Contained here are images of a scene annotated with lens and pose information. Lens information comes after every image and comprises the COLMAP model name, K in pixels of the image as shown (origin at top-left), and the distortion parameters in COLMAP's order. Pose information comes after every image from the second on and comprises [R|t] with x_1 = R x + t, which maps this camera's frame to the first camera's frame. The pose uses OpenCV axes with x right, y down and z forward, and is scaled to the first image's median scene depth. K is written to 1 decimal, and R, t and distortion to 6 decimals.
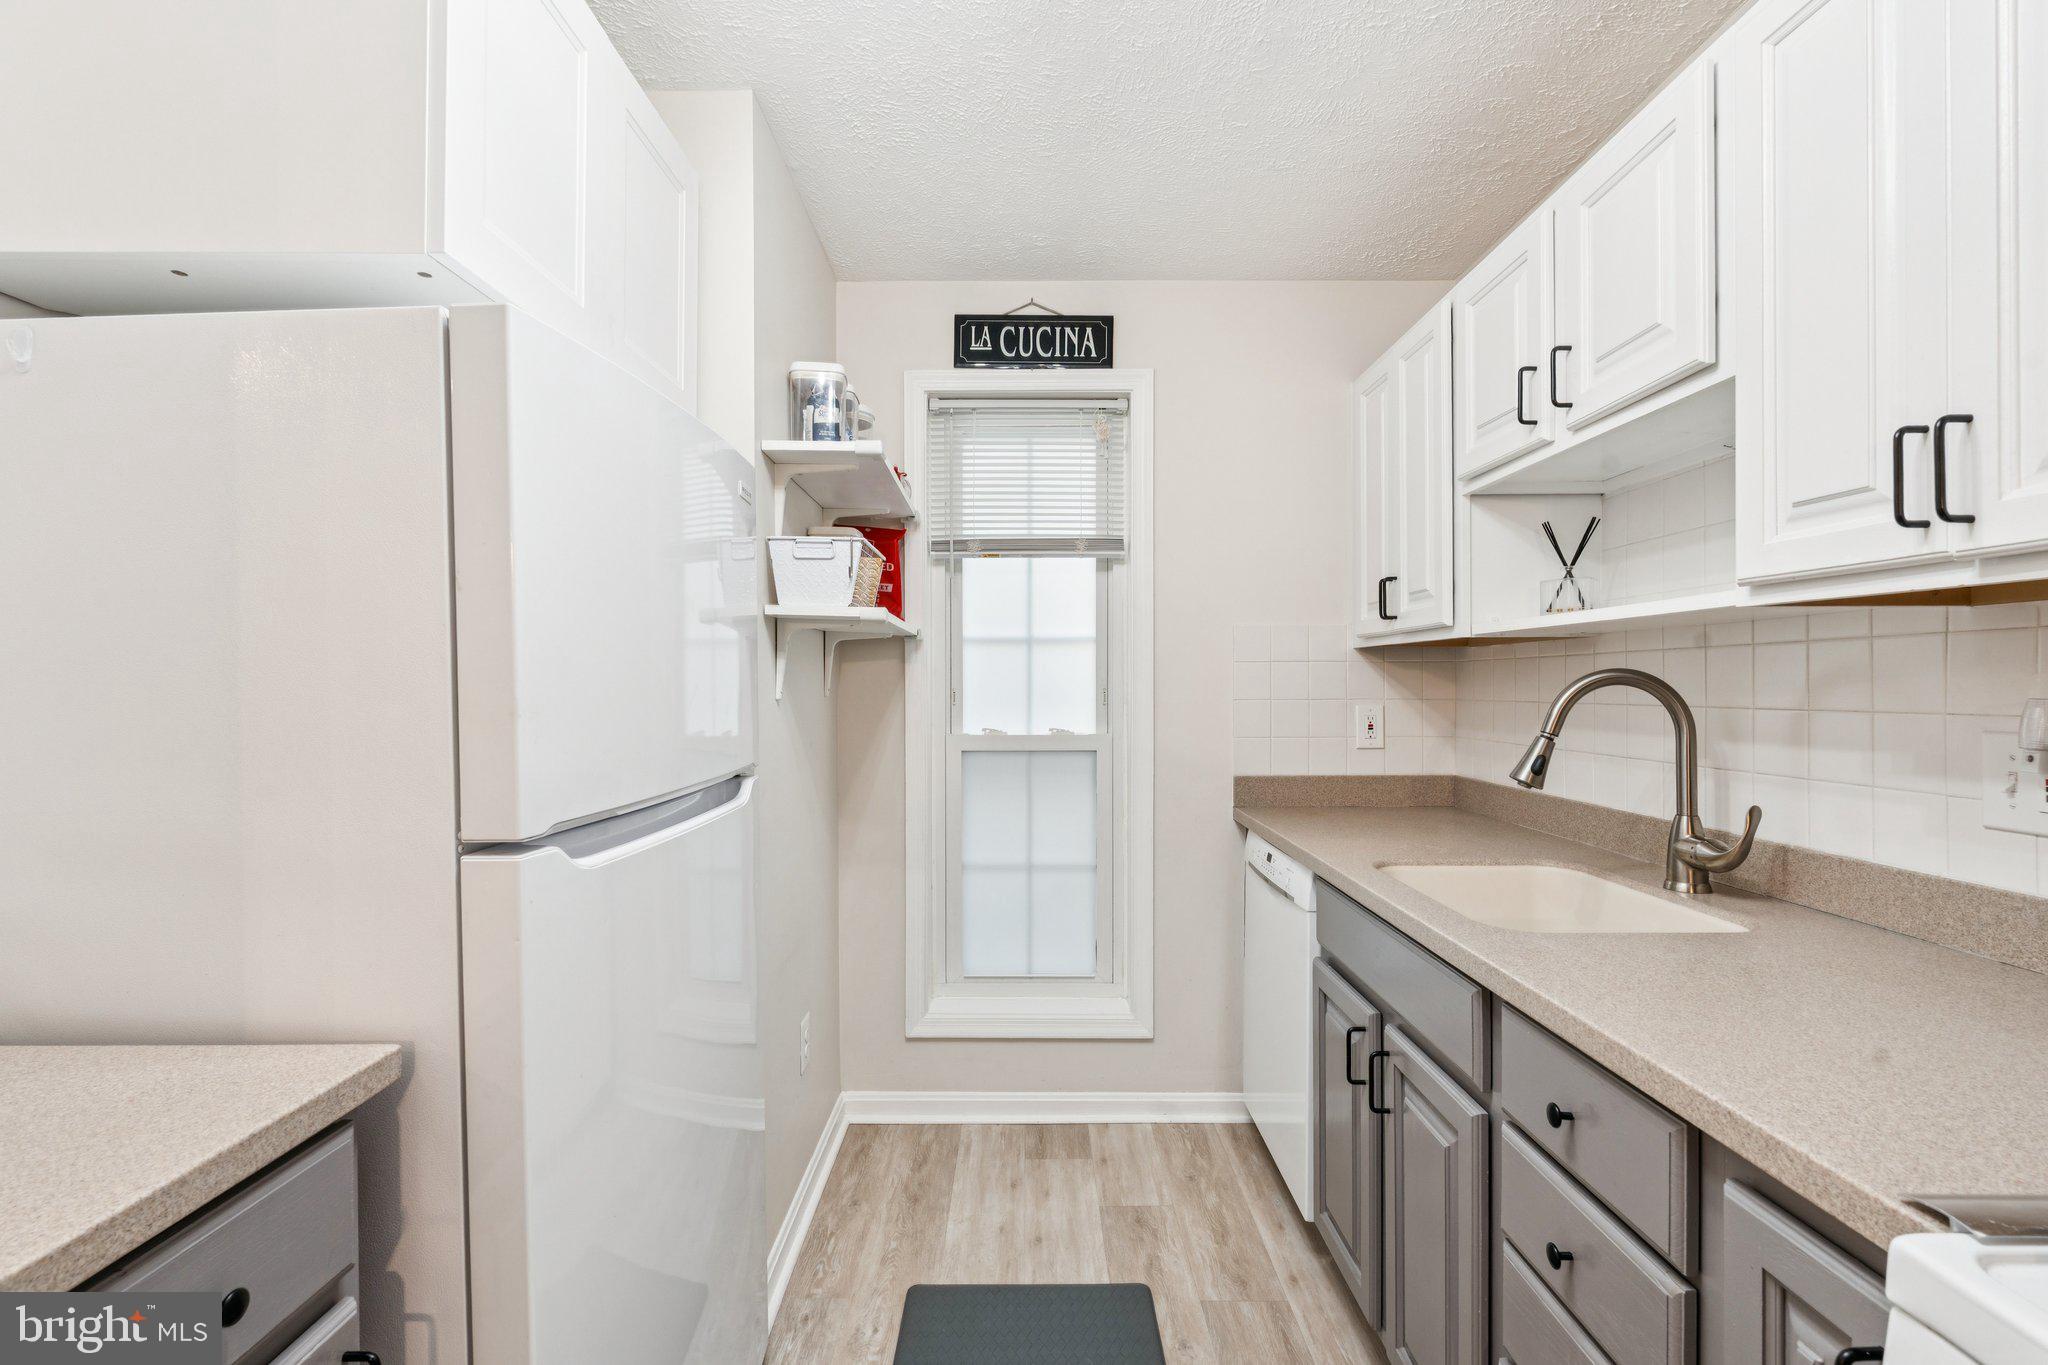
lens RADIAL K [[913.9, 0, 1031.9], [0, 913.9, 683.5], [0, 0, 1]] dist [-0.006508, 0.000969]
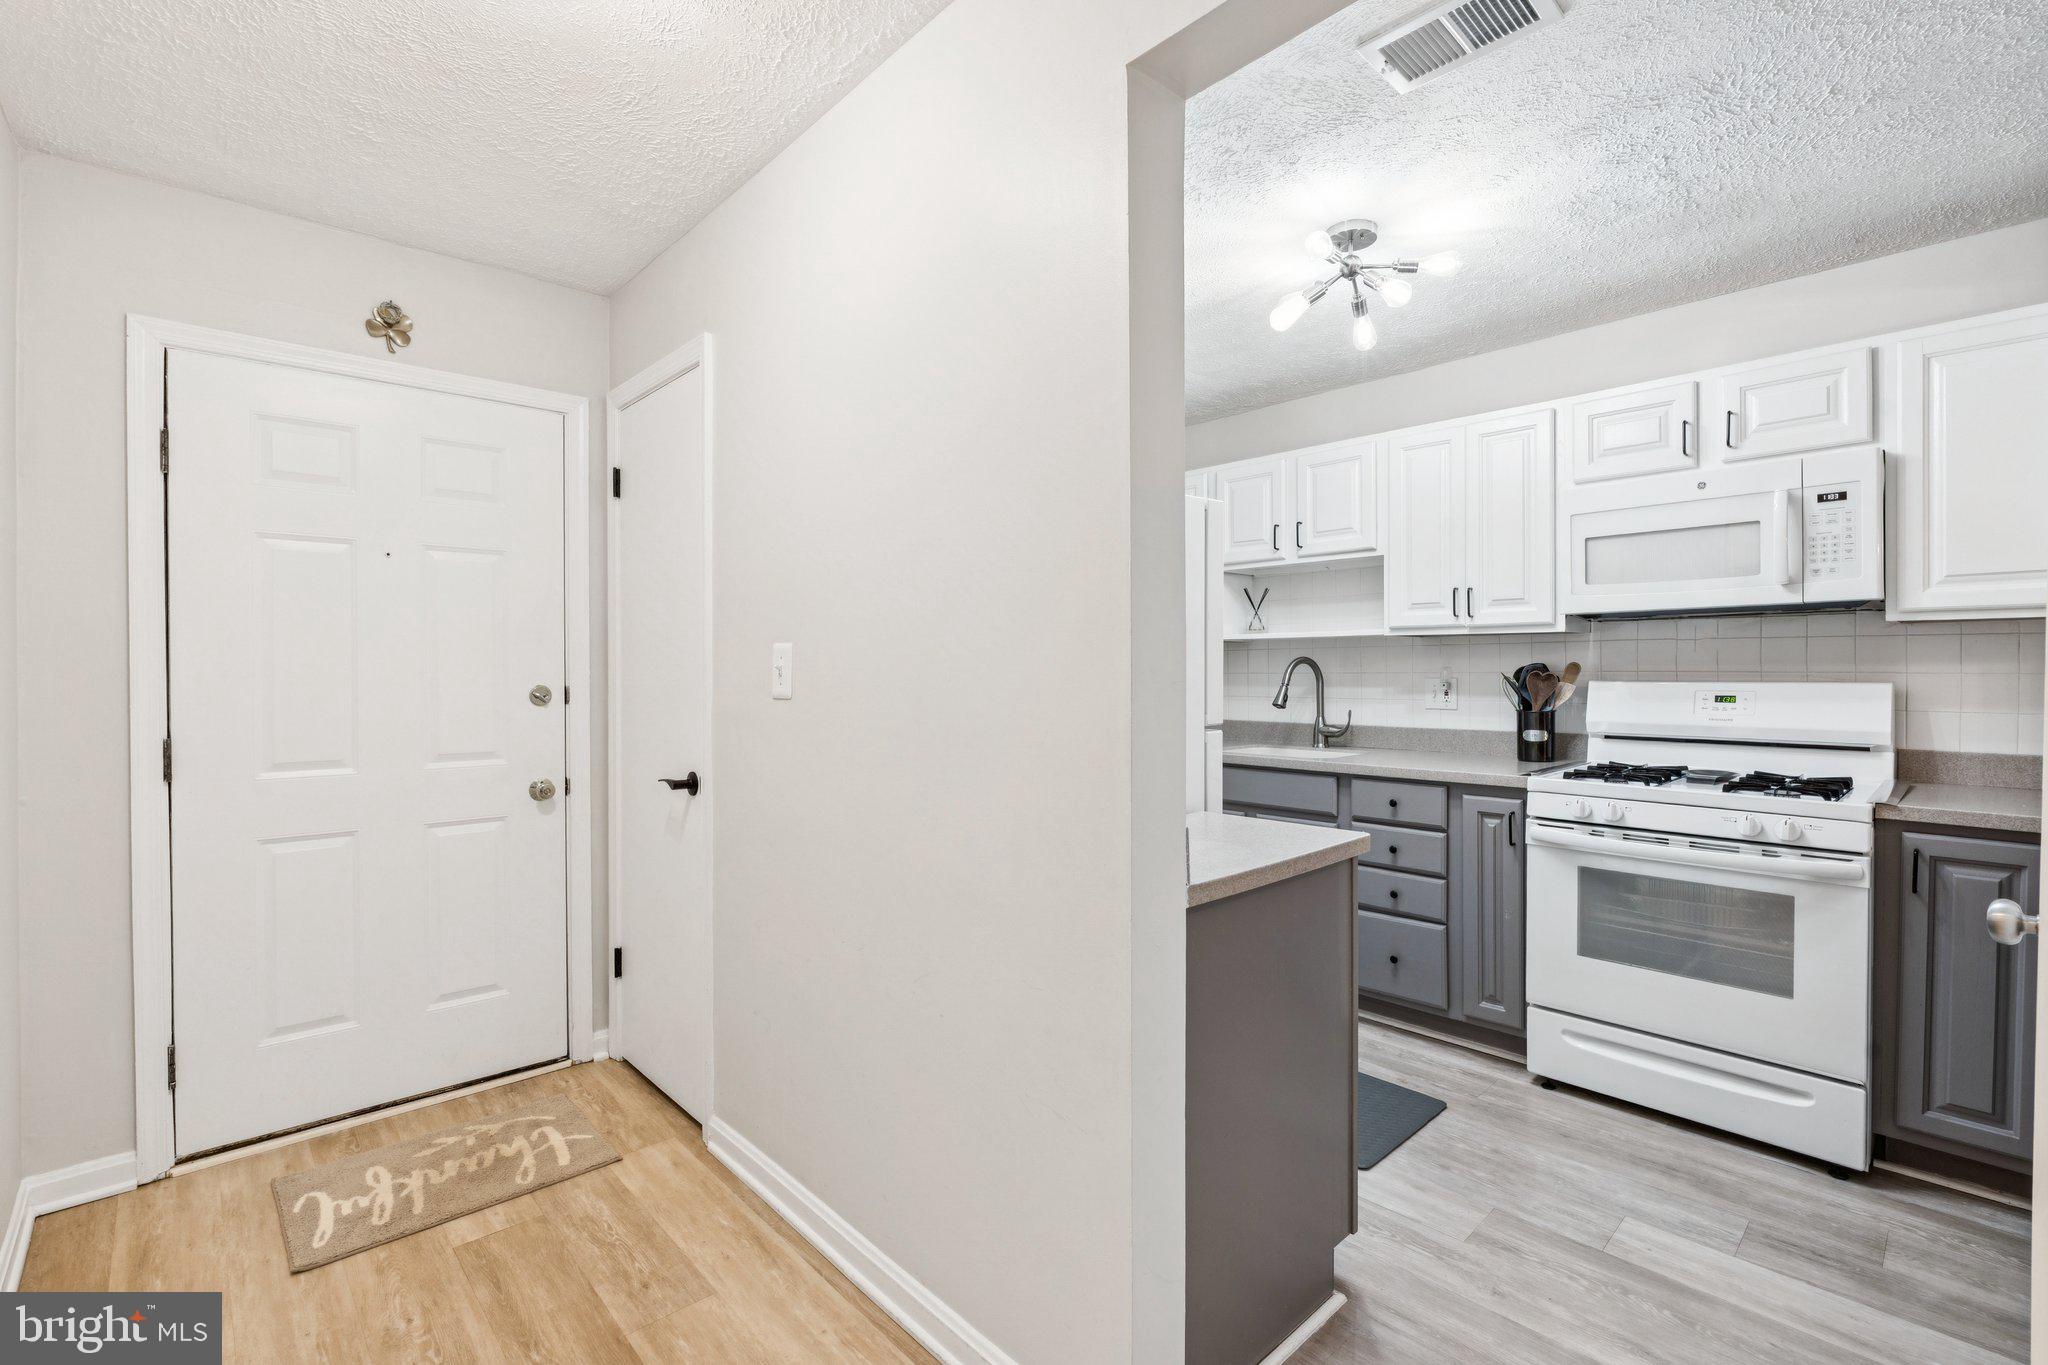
lens RADIAL K [[913.9, 0, 982.6], [0, 913.9, 677.6], [0, 0, 1]] dist [-0.006508, 0.000969]
pose [[0.750632, -0.007382, 0.660679, -1.822233], [0.001912, 0.999958, 0.009002, 0.017638], [-0.660718, -0.005494, 0.750614, -0.285418]]
